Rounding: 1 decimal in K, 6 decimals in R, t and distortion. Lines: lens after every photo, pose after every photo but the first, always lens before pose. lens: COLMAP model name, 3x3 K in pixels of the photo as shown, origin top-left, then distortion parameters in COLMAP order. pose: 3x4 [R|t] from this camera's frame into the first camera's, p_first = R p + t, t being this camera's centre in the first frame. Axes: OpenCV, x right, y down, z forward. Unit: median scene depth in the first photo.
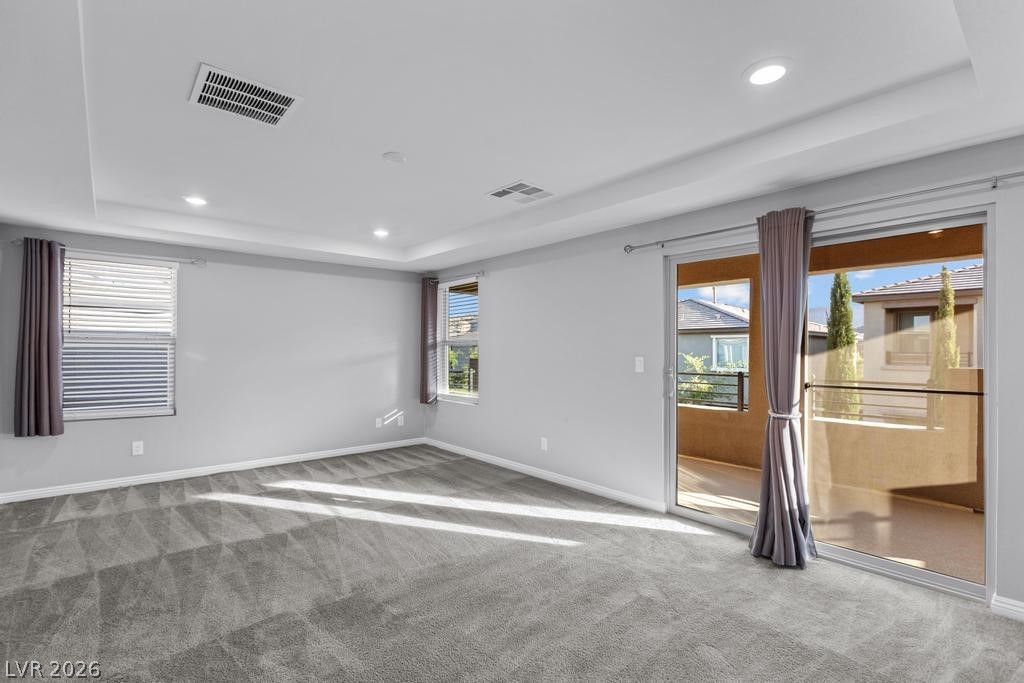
lens RADIAL K [[471.7, 0, 505.9], [0, 471.7, 346.5], [0, 0, 1]] dist [-0.000197, -0.000628]
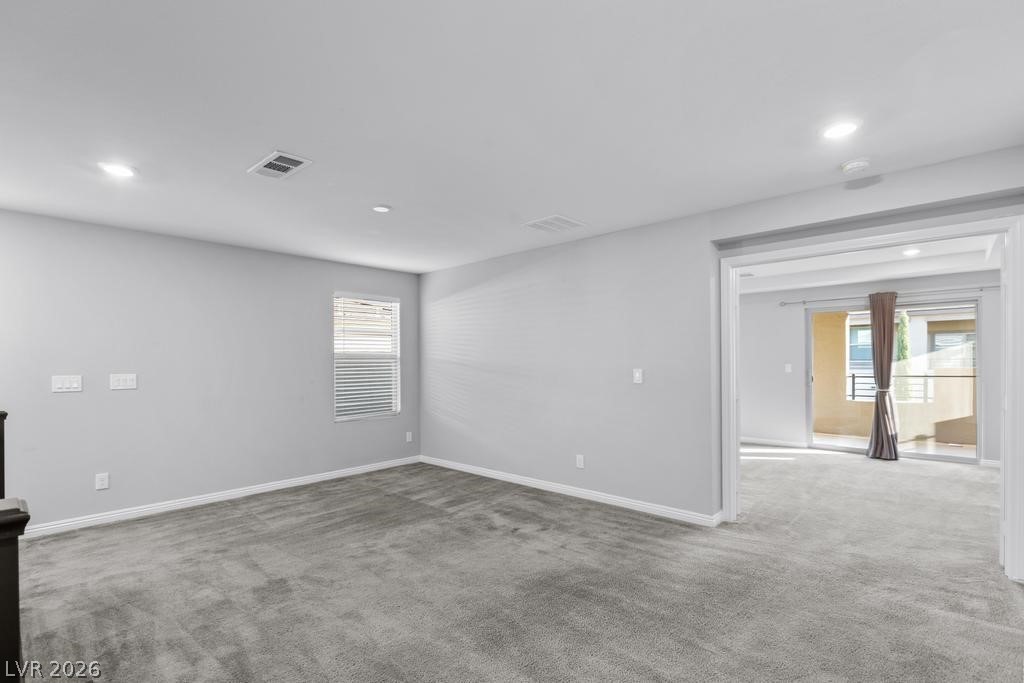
lens RADIAL K [[473.6, 0, 509.5], [0, 473.6, 358.6], [0, 0, 1]] dist [-0.001201, -0.000448]
pose [[0.995878, -0.010224, 0.090123, -1.255955], [0.010627, 0.999936, -0.003997, -0.002860], [-0.090077, 0.004938, 0.995923, -0.940923]]
